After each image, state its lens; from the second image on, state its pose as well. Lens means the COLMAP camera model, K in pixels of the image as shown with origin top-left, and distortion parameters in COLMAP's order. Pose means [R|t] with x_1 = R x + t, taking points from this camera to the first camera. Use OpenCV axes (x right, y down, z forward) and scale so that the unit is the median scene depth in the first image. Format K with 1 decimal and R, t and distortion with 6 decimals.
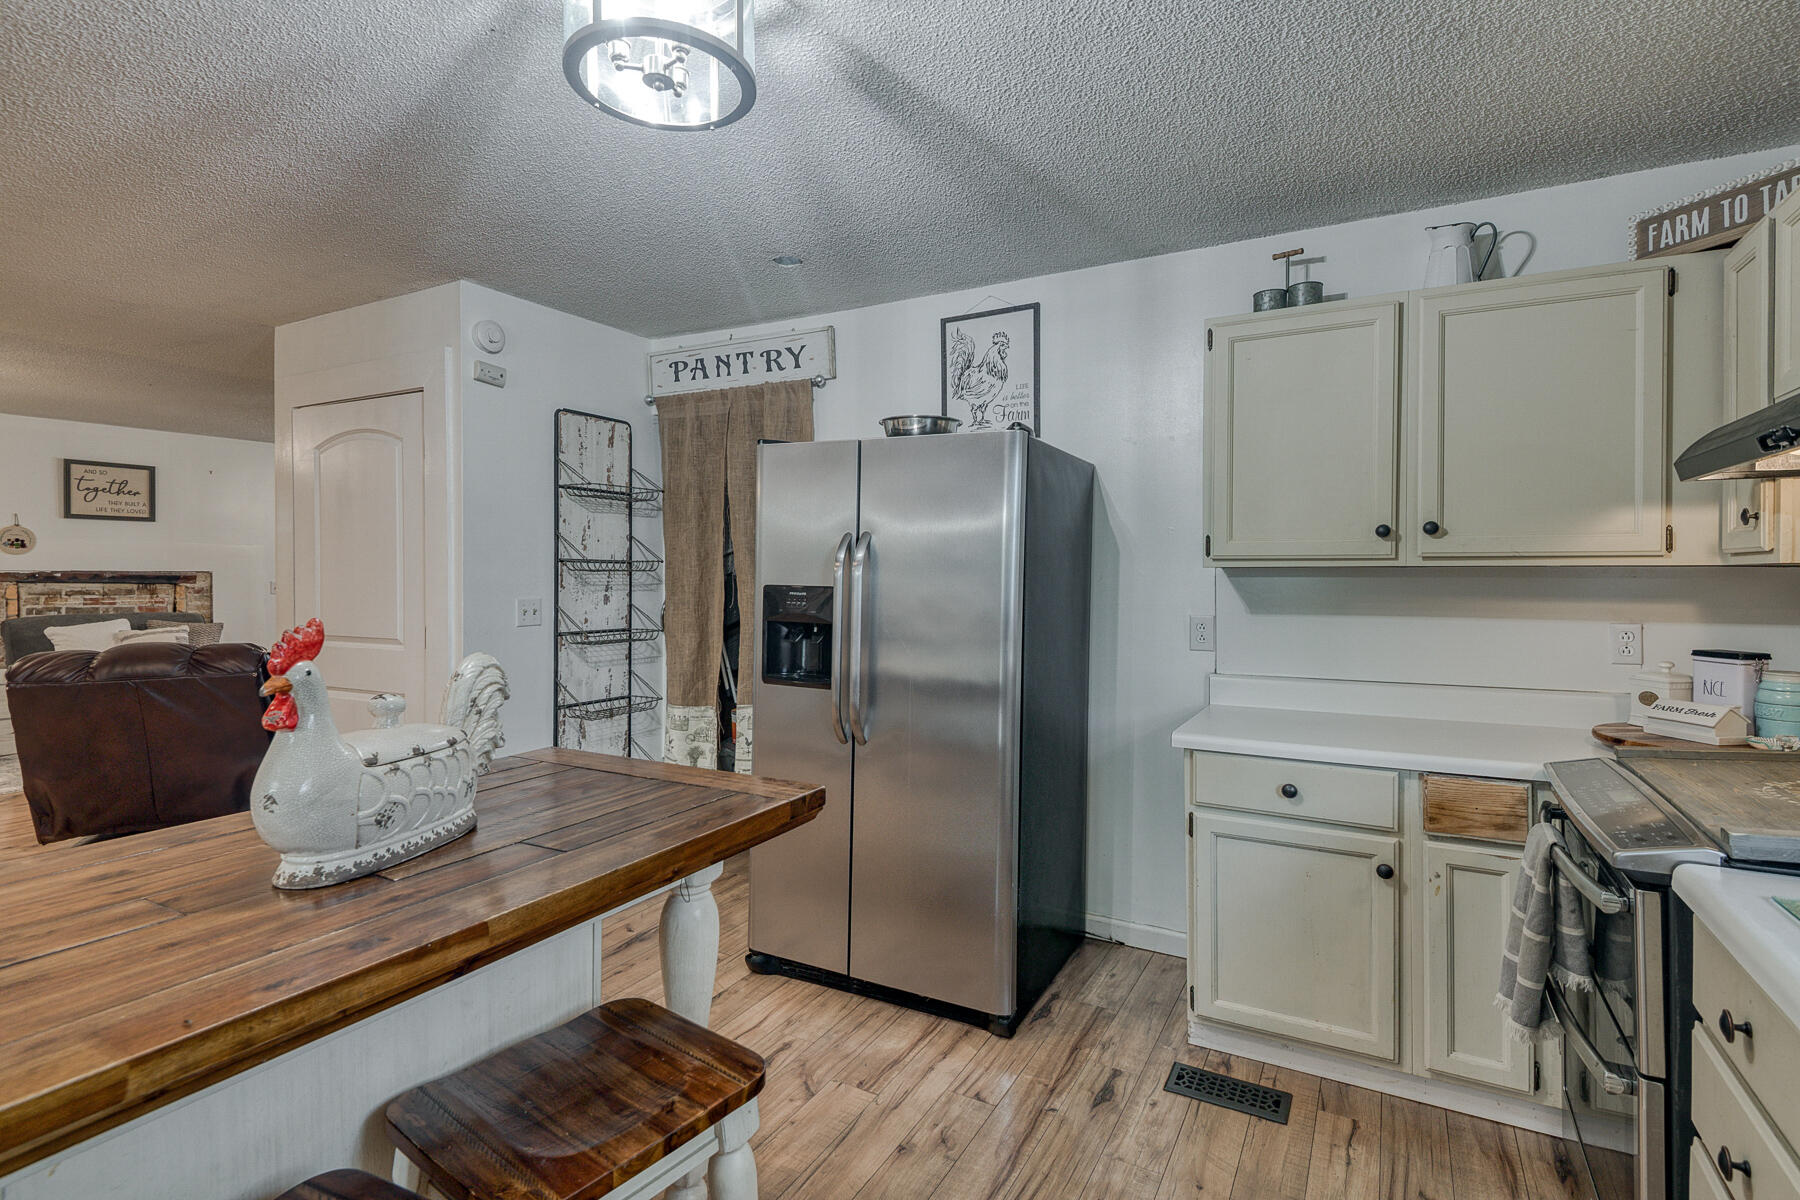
lens RADIAL K [[860.6, 0, 914.7], [0, 860.6, 574.5], [0, 0, 1]] dist [0.026859, -0.007099]
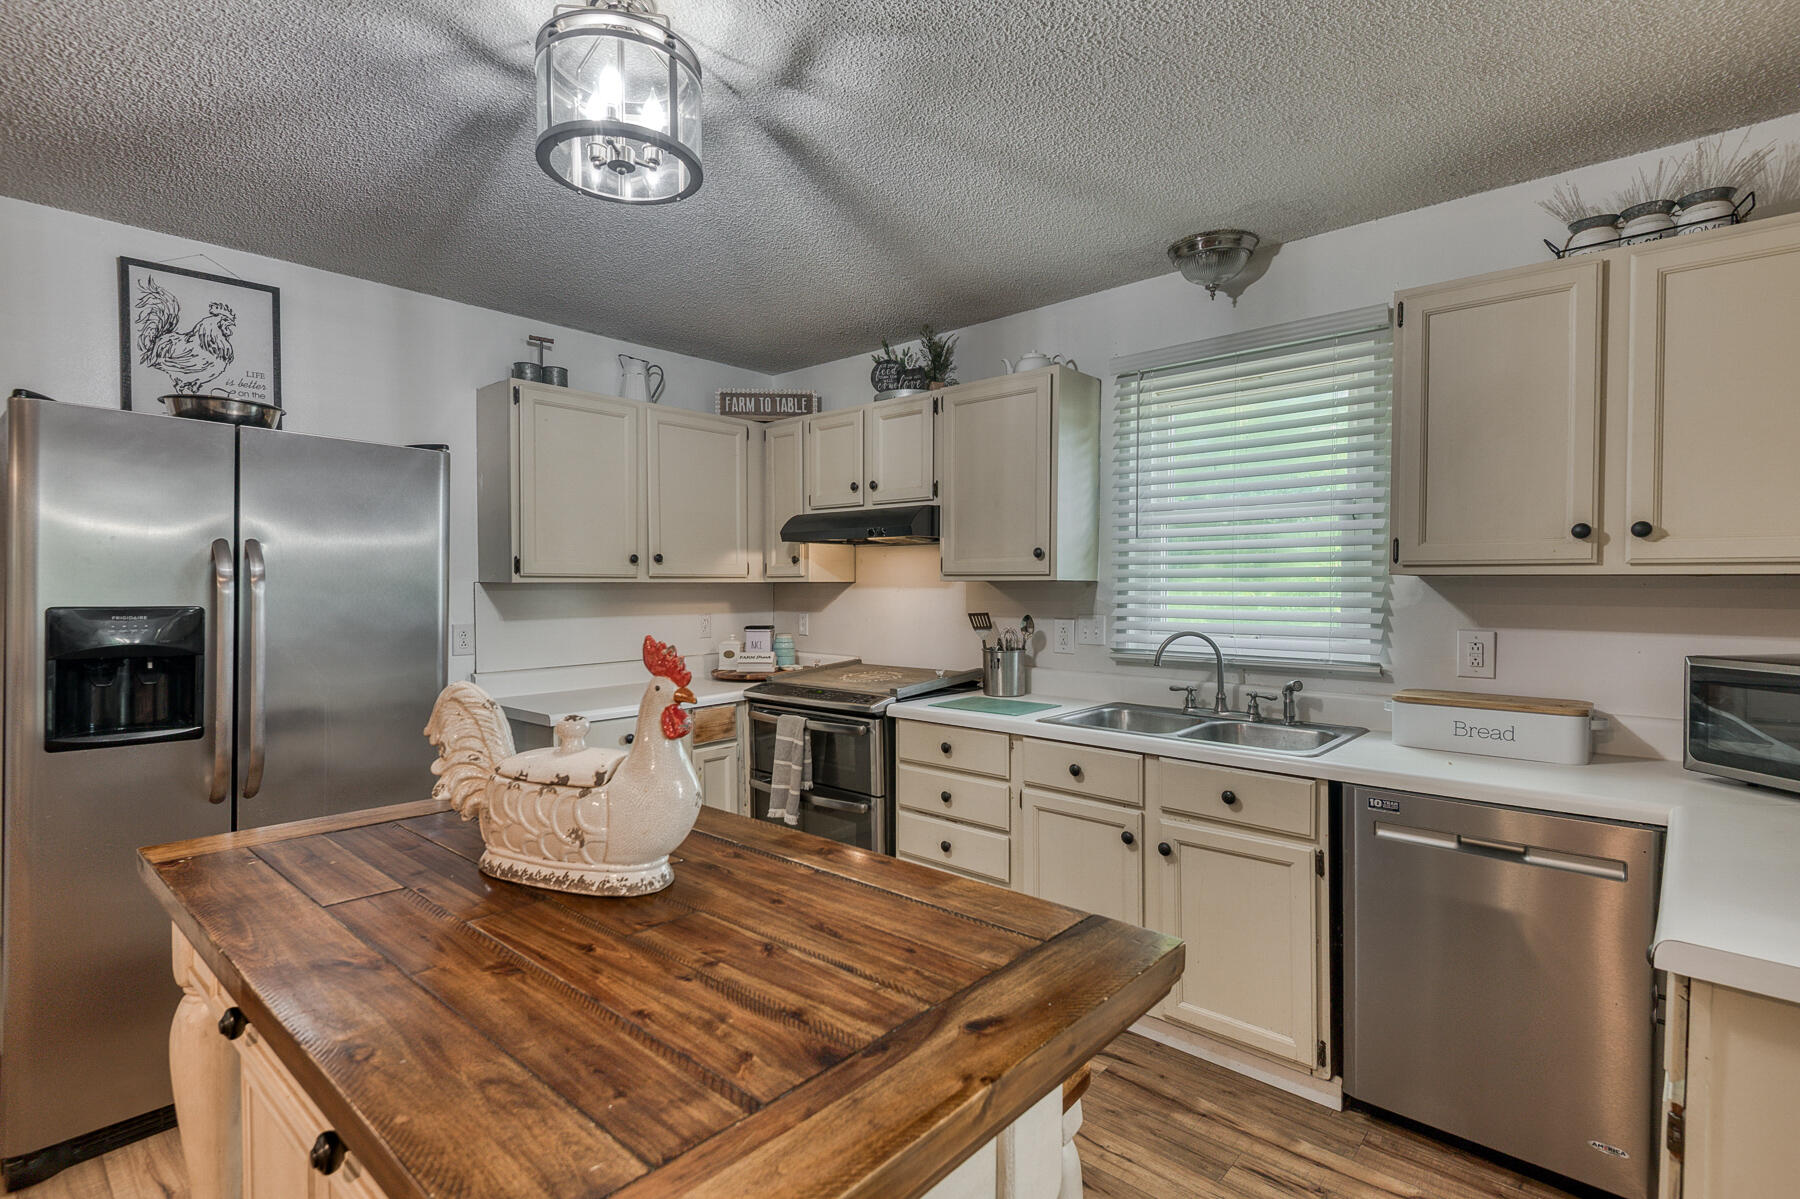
lens RADIAL K [[860.6, 0, 876.7], [0, 860.6, 595.1], [0, 0, 1]] dist [0.026859, -0.007099]
pose [[0.247733, -0.013391, 0.968736, -0.715623], [0.005452, 0.999908, 0.012428, -0.003471], [-0.968813, 0.002203, 0.247783, 0.210268]]
